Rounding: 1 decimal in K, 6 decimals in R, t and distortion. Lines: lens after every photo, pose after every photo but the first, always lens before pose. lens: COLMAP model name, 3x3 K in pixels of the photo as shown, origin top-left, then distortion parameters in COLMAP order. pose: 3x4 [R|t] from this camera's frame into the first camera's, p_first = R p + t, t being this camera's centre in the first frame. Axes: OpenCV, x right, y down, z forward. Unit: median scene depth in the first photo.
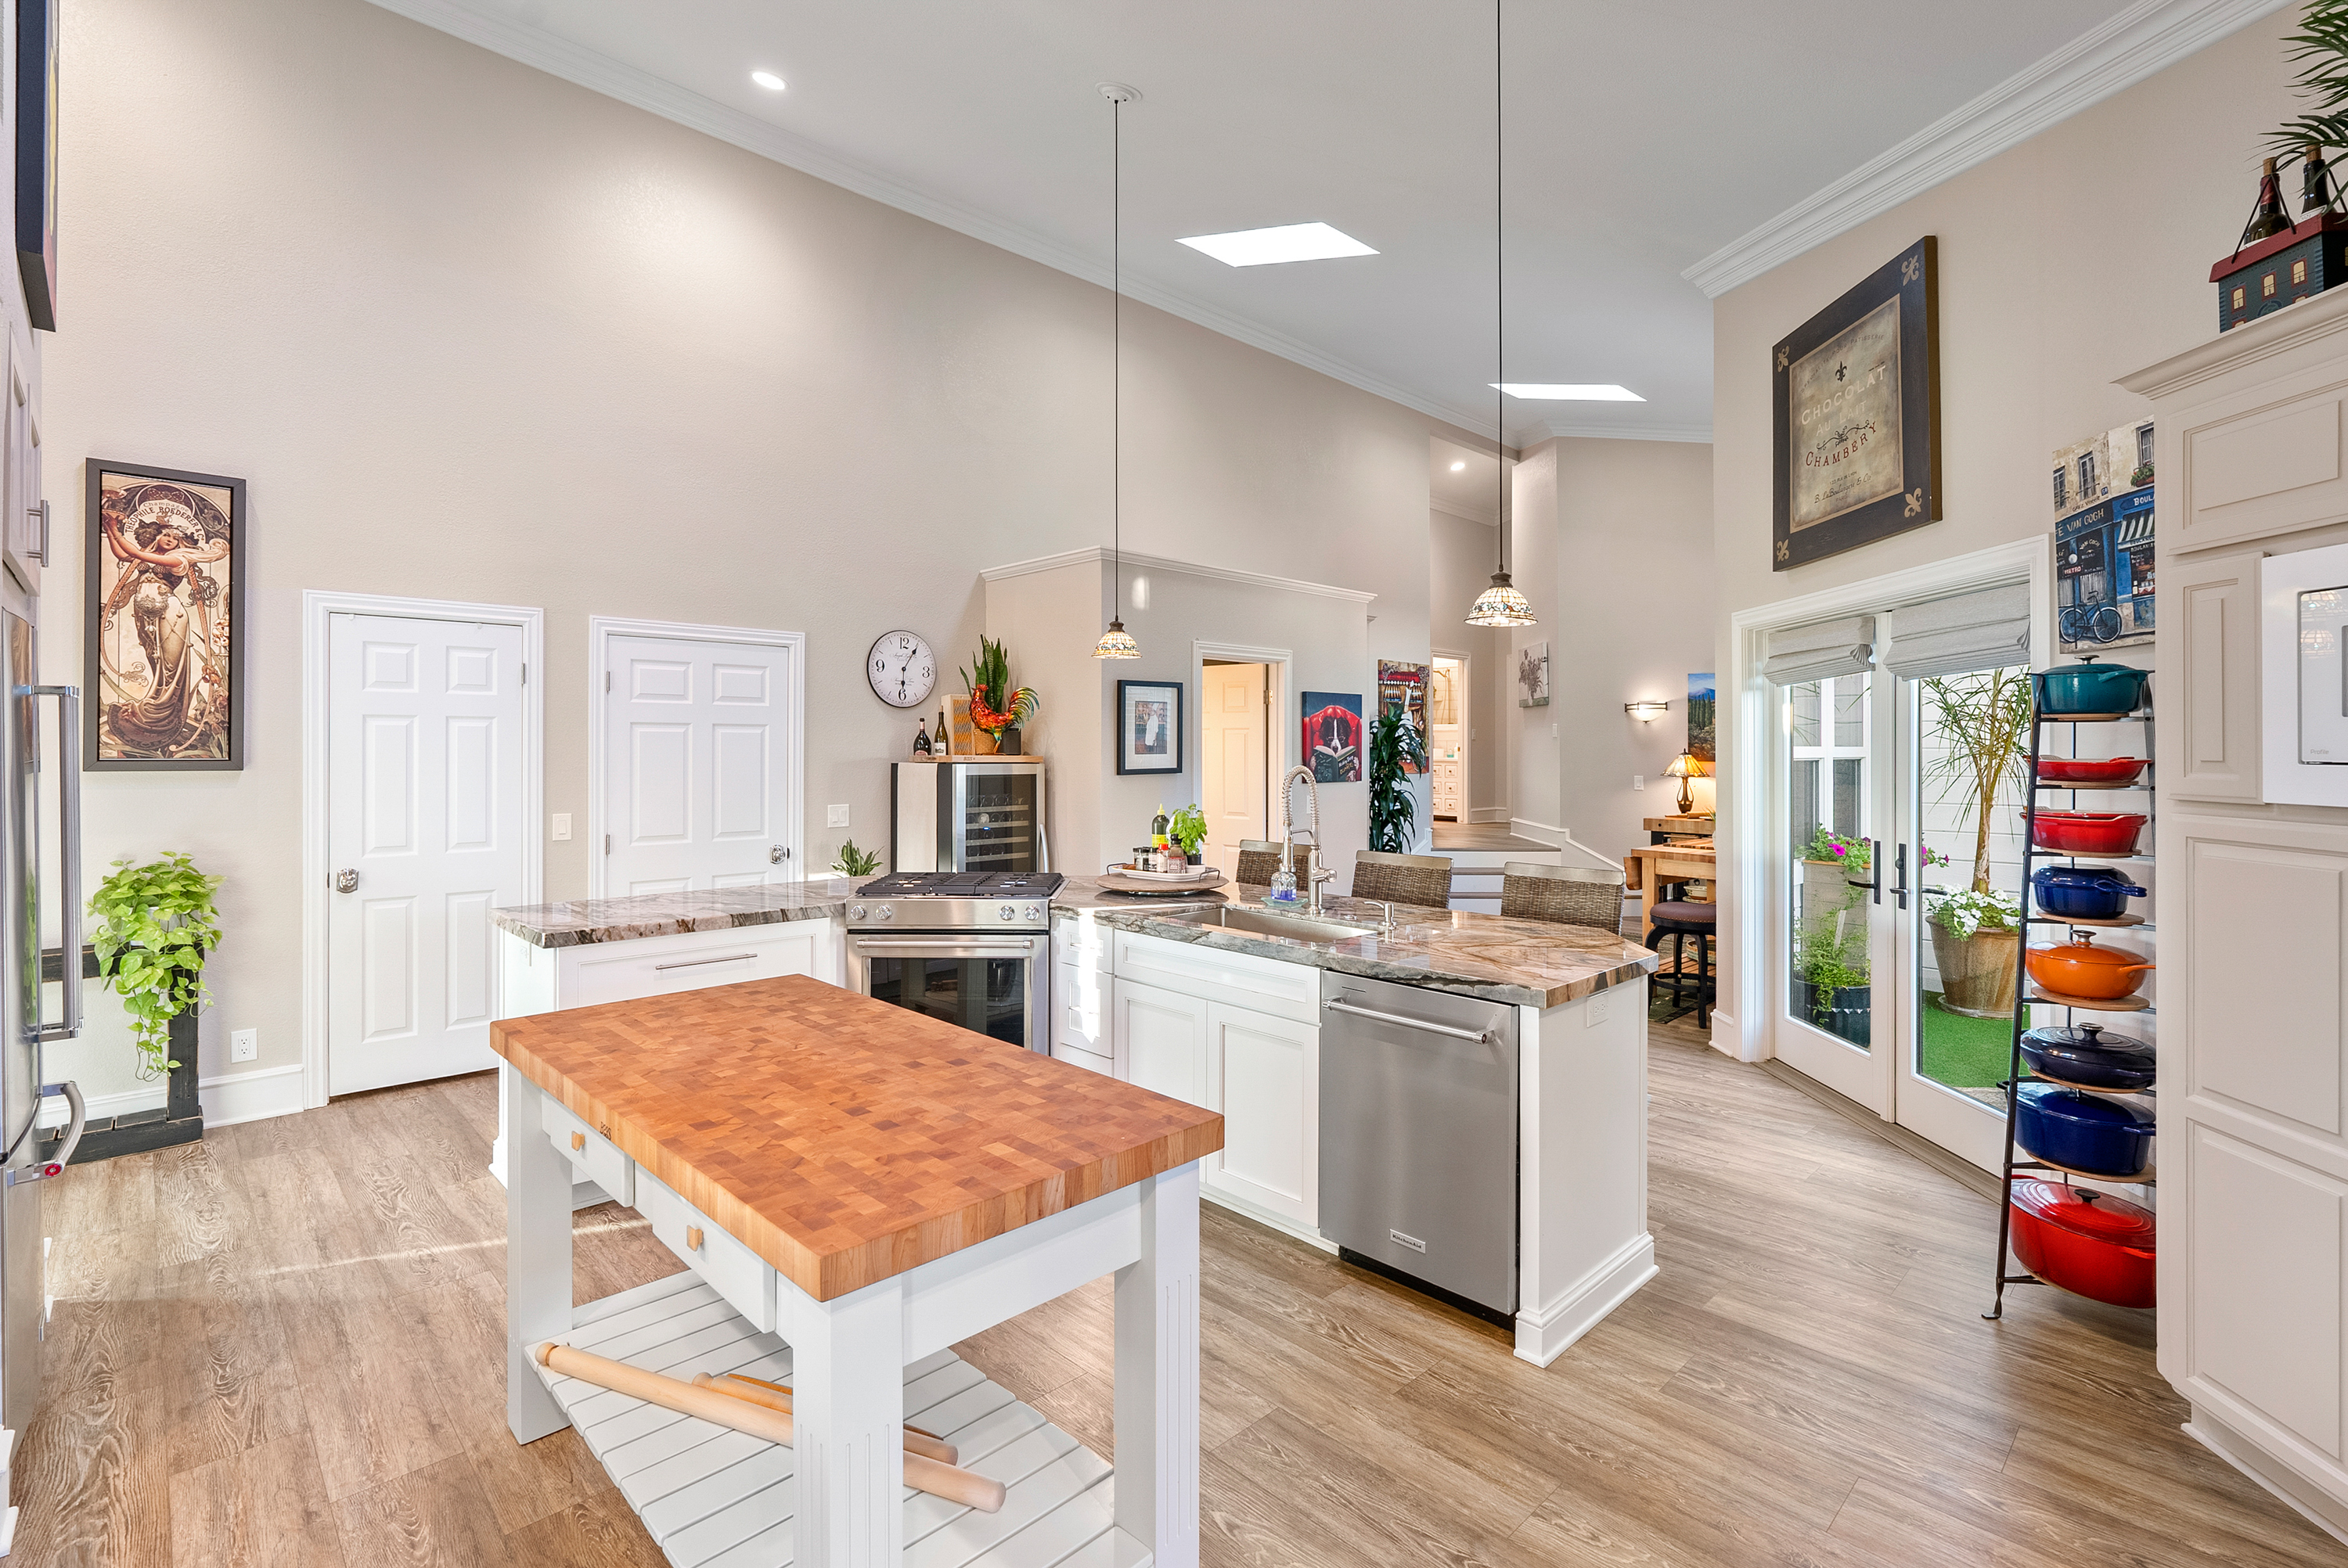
lens RADIAL K [[1096.6, 0, 1184.1], [0, 1096.6, 736.7], [0, 0, 1]] dist [-0.003631, -0.000071]
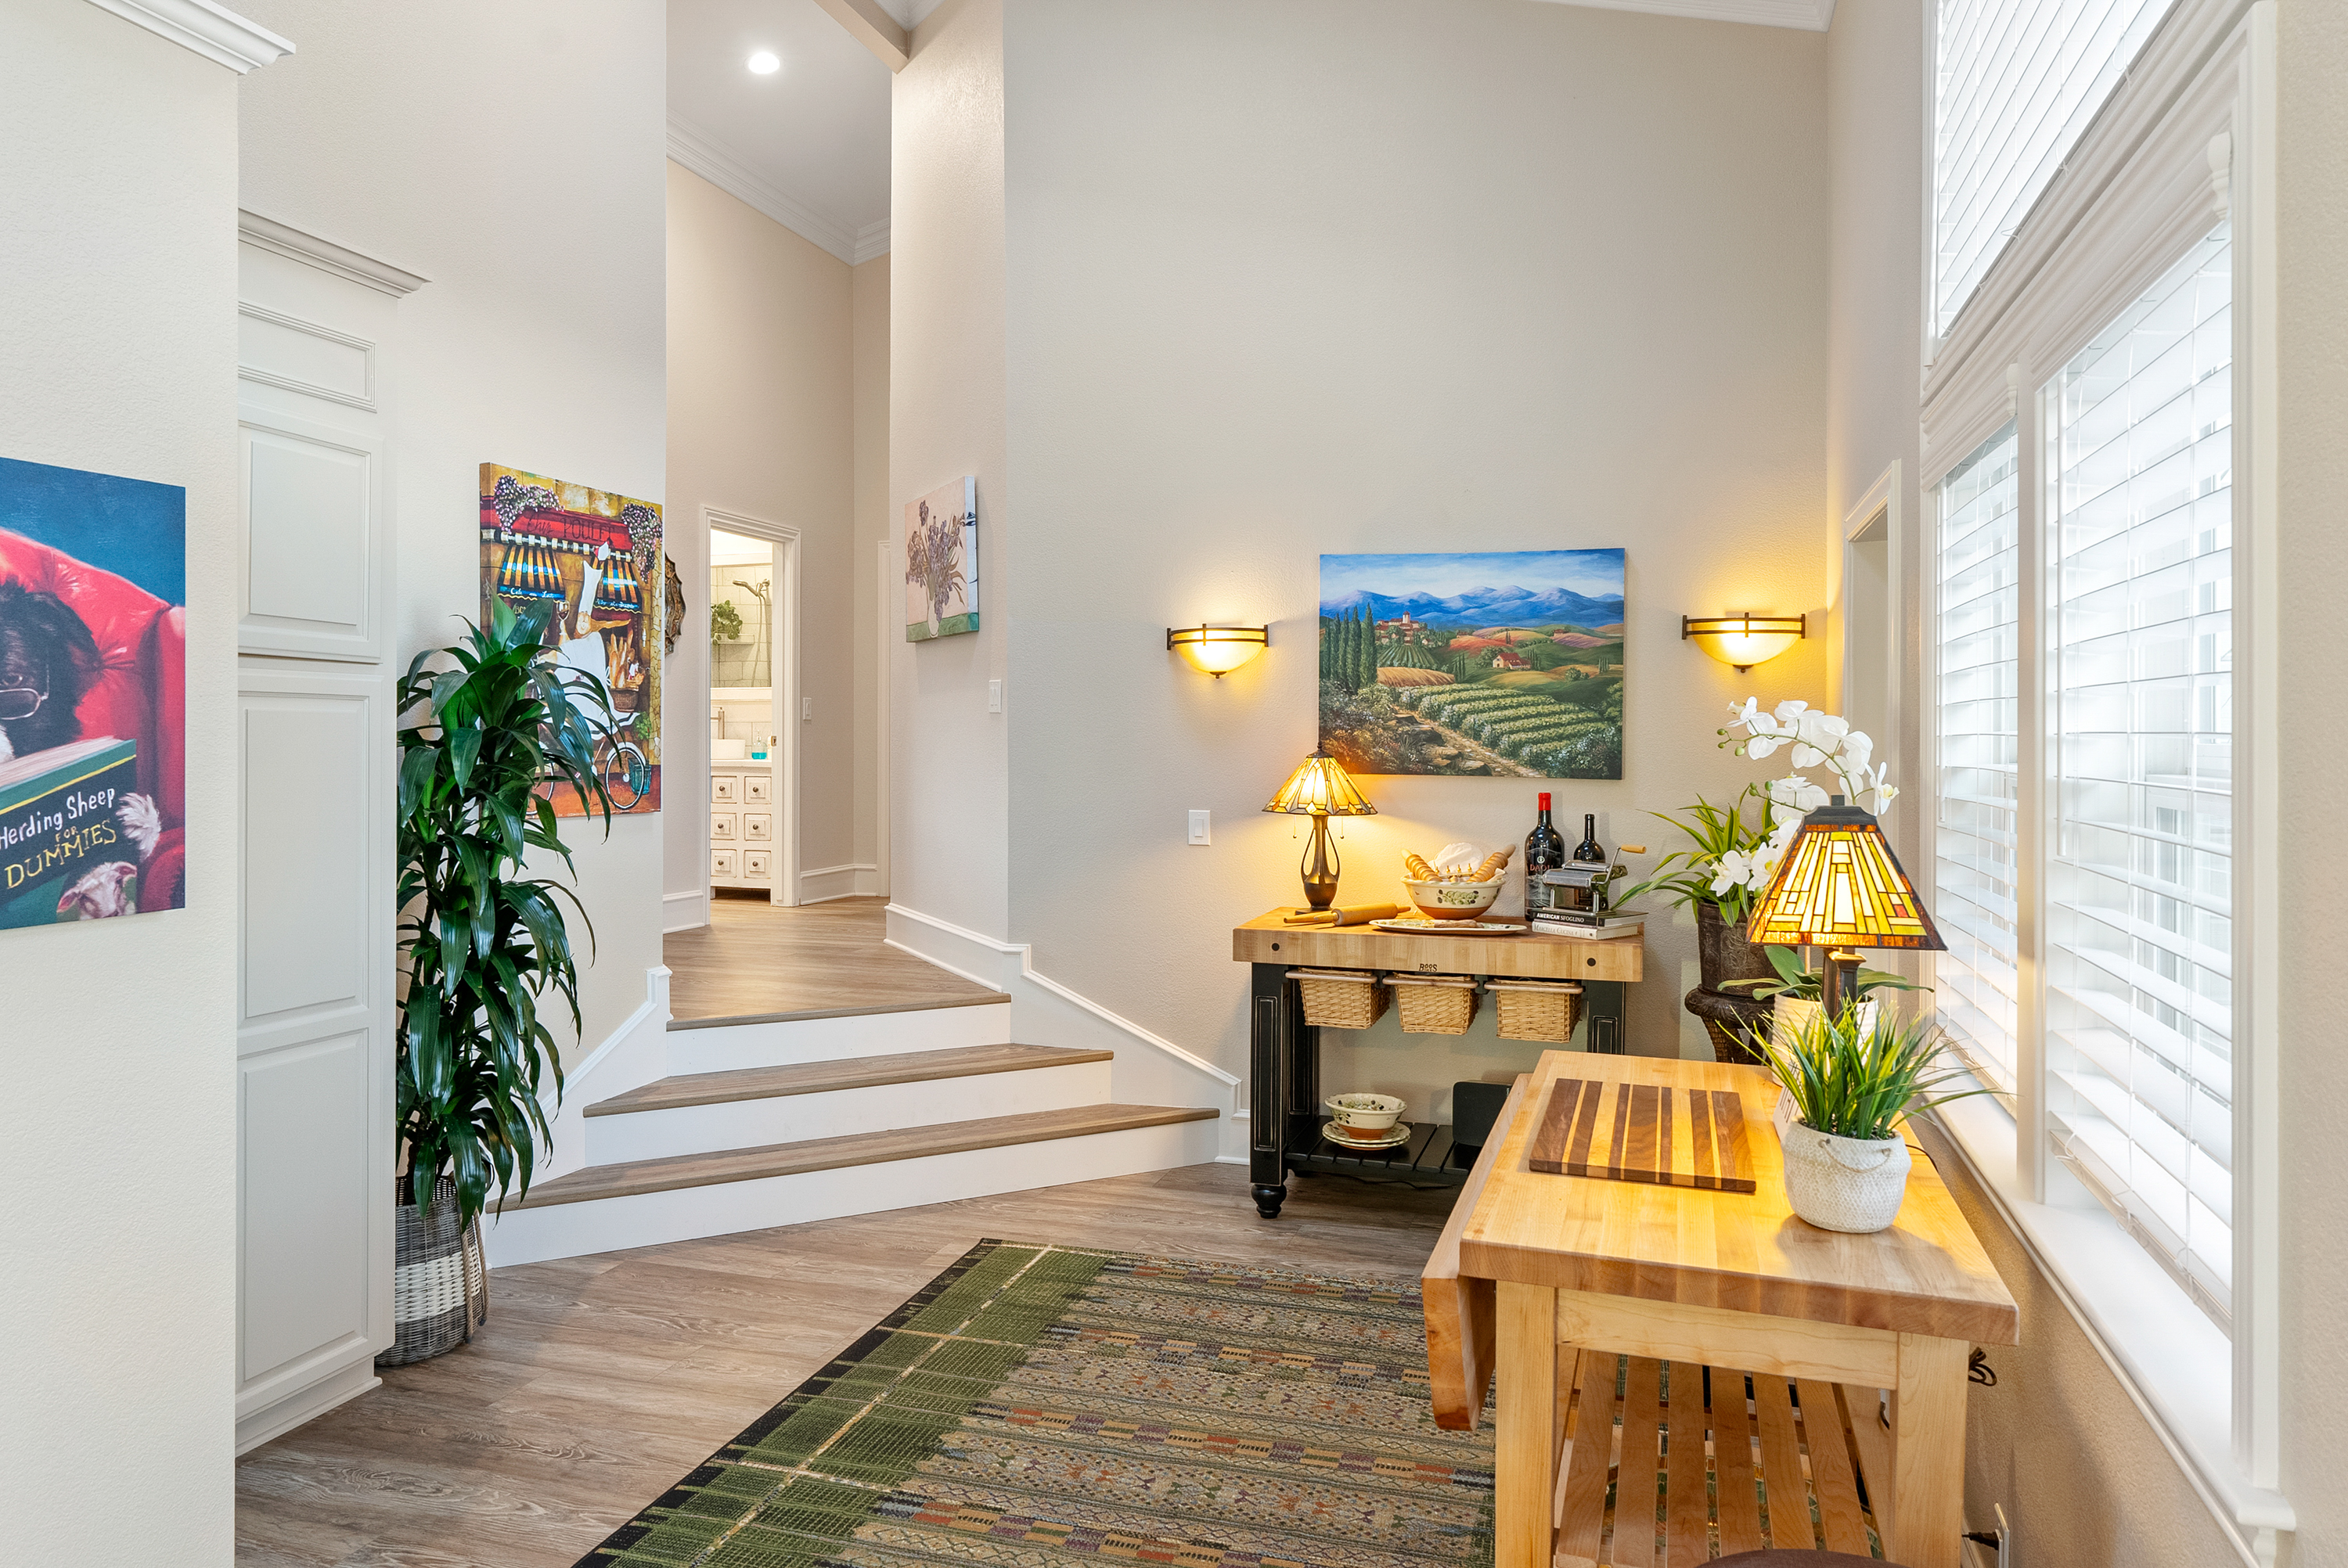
lens RADIAL K [[1487.5, 0, 1177.9], [0, 1487.5, 728.7], [0, 0, 1]] dist [-0.000865, -0.000329]
pose [[0.885815, 0.001474, 0.464037, 0.339861], [-0.004517, 0.999975, 0.005447, 0.007290], [-0.464017, -0.006921, 0.885799, 1.138480]]
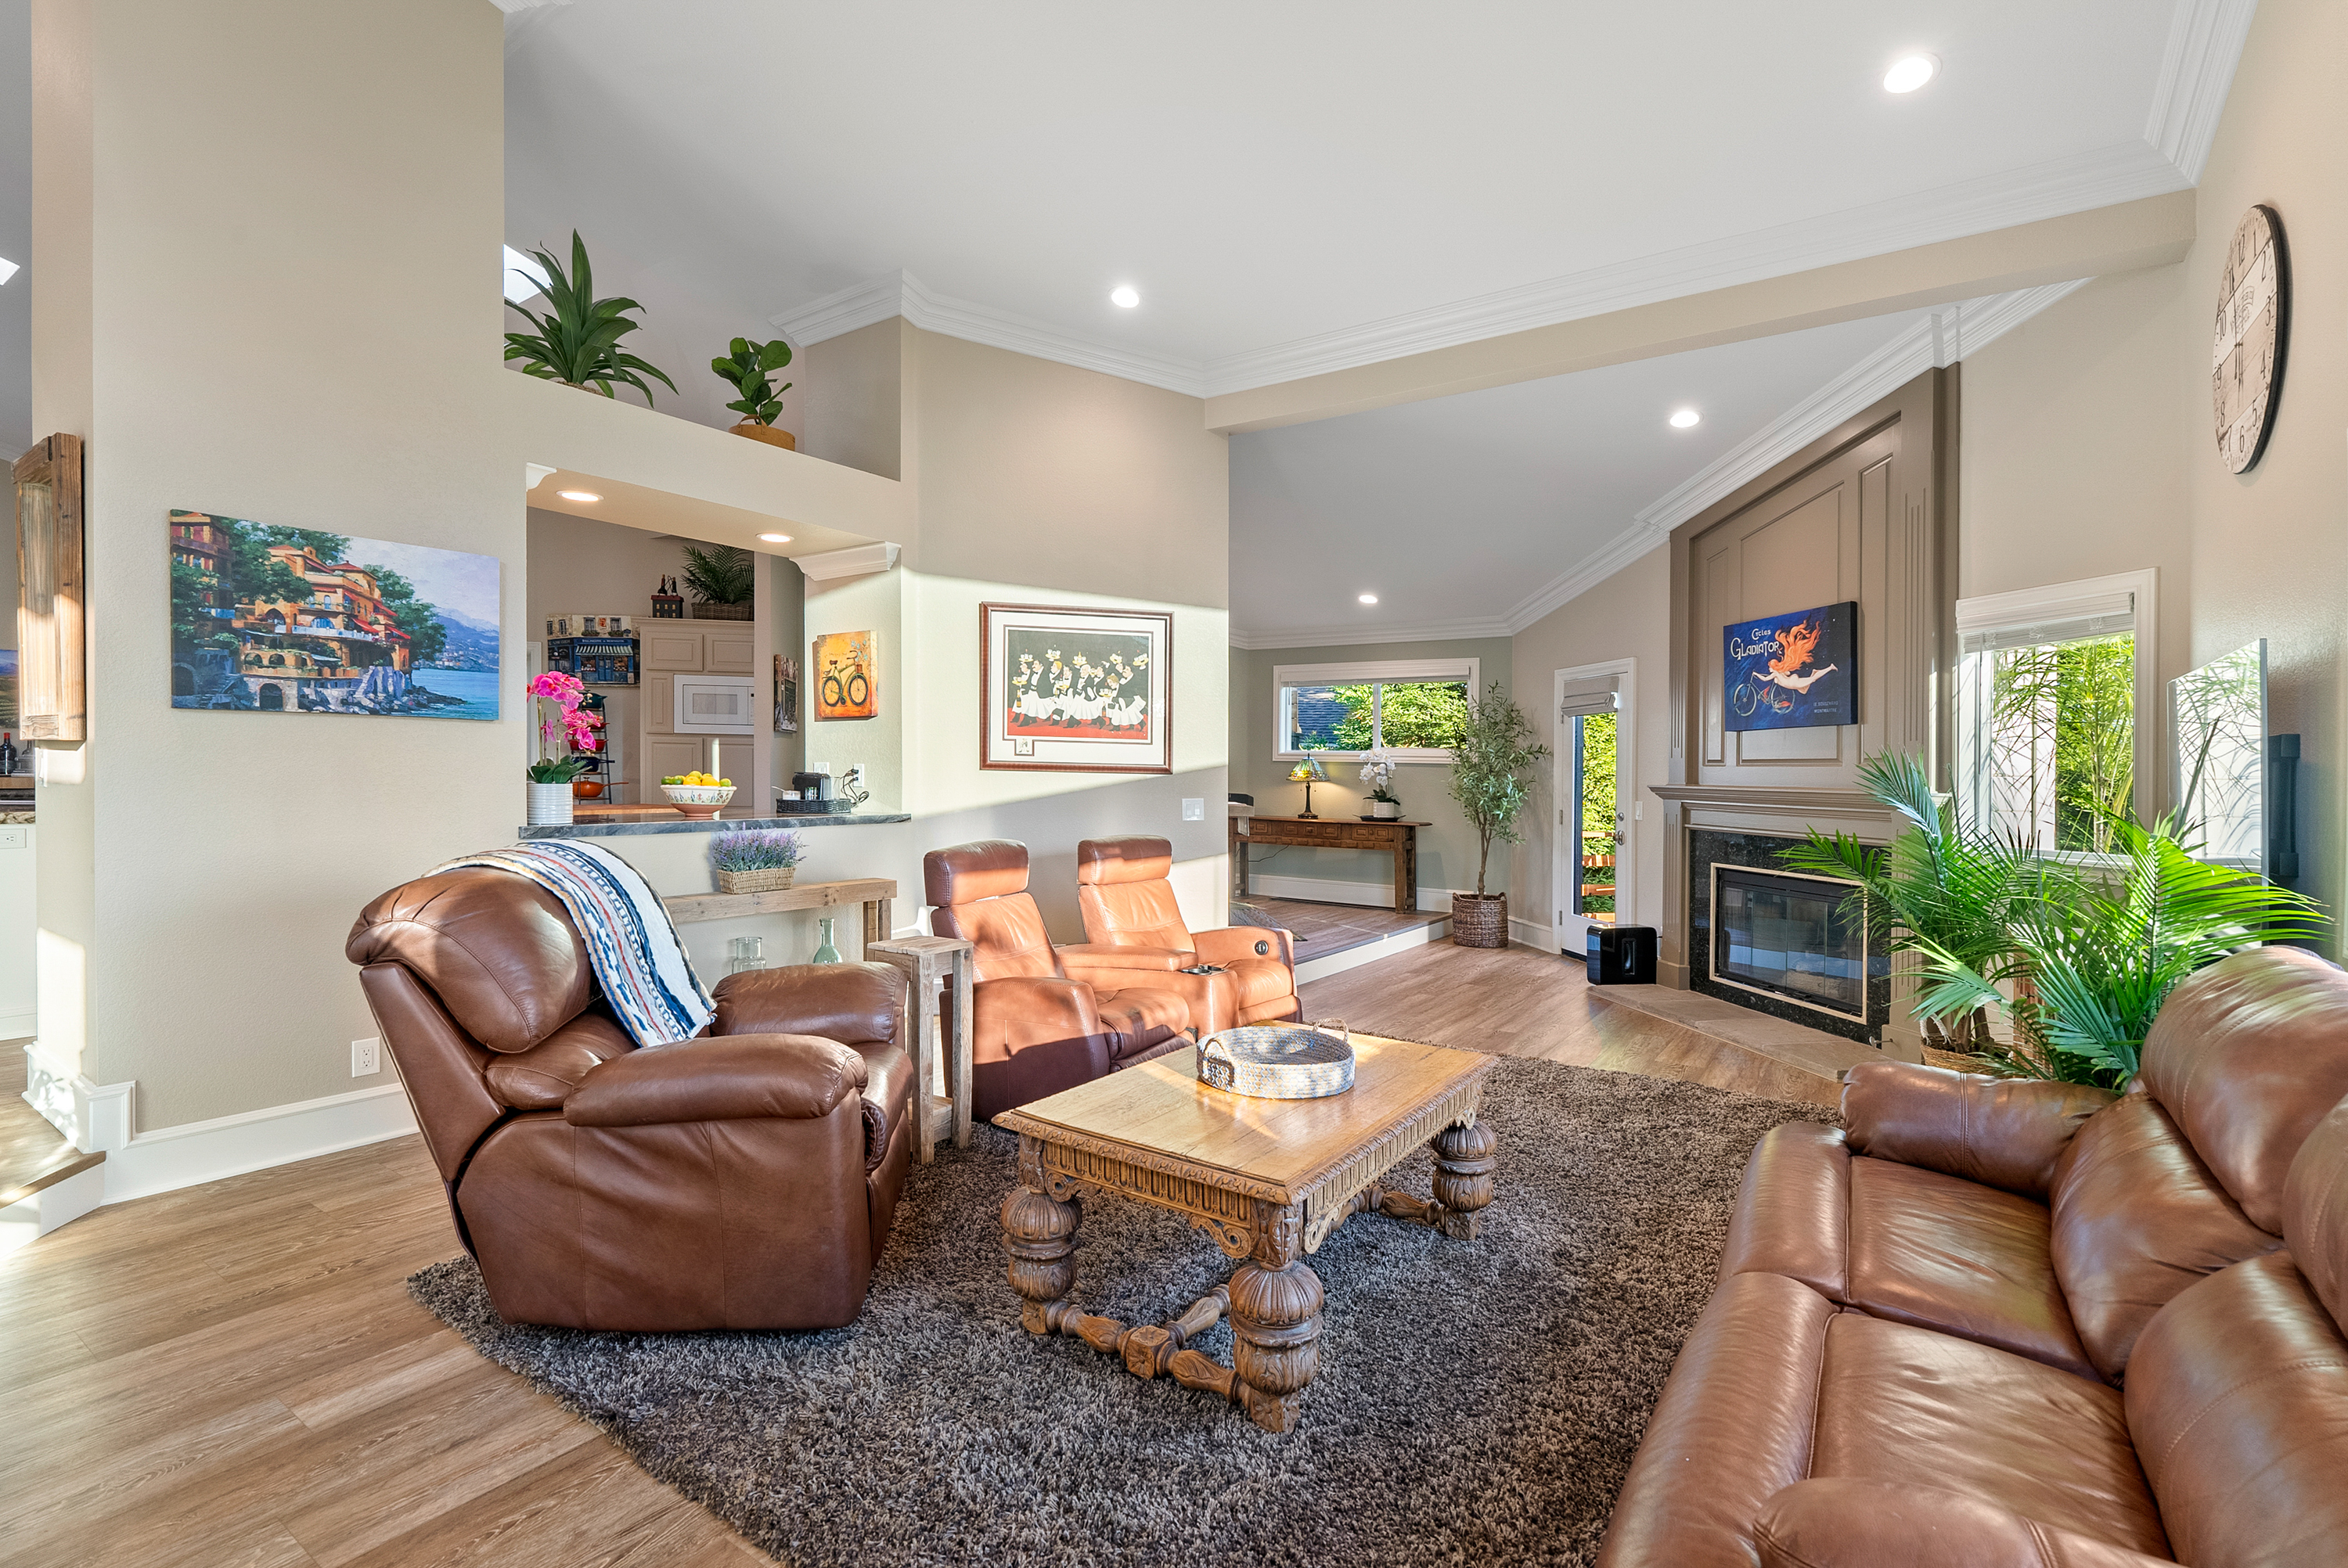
lens RADIAL K [[1056.1, 0, 1165.4], [0, 1056.1, 821.7], [0, 0, 1]] dist [0.000869, 0.000246]
pose [[-0.190719, -0.055653, 0.980066, -1.677933], [-0.026003, 0.998328, 0.051630, 0.071029], [-0.981300, -0.015638, -0.191847, -0.047845]]
